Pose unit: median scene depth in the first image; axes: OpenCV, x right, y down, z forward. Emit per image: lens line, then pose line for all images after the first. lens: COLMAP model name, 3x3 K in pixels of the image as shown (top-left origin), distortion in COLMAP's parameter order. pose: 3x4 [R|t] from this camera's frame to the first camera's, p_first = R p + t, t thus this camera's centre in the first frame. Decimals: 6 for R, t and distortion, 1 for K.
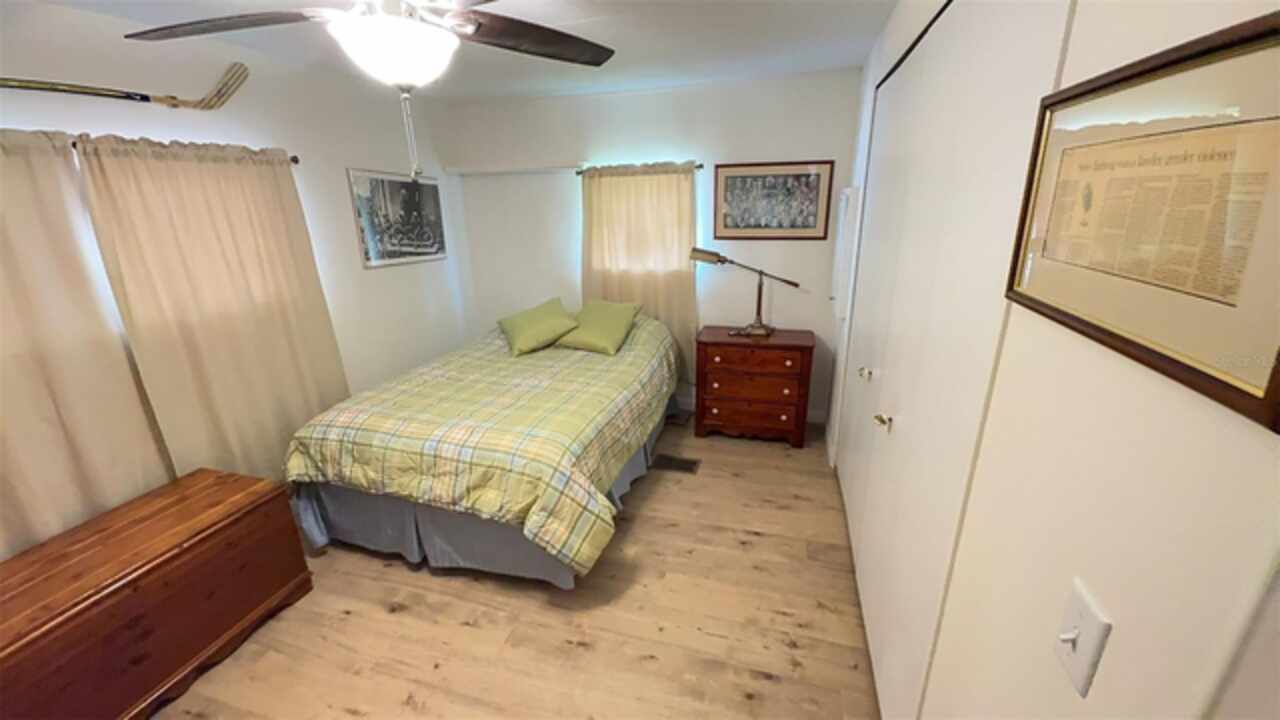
lens RADIAL K [[490.0, 0, 641.2], [0, 490.0, 361.8], [0, 0, 1]] dist [0.000314, 0.000055]
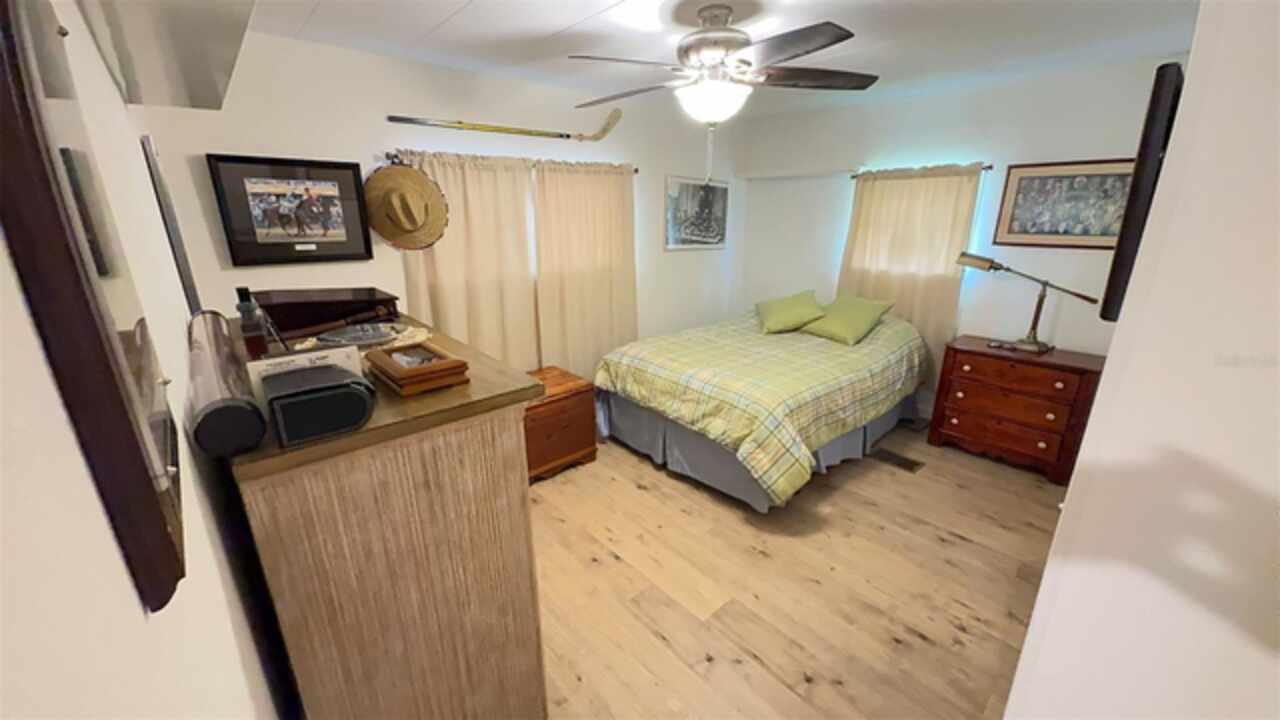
lens RADIAL K [[485.6, 0, 635.9], [0, 485.6, 362.4], [0, 0, 1]] dist [-0.029437, 0.026292]
pose [[0.846214, 0.176724, -0.502684, 0.089356], [-0.177360, 0.983022, 0.047026, 0.062189], [0.502460, 0.049362, 0.863190, -0.166079]]
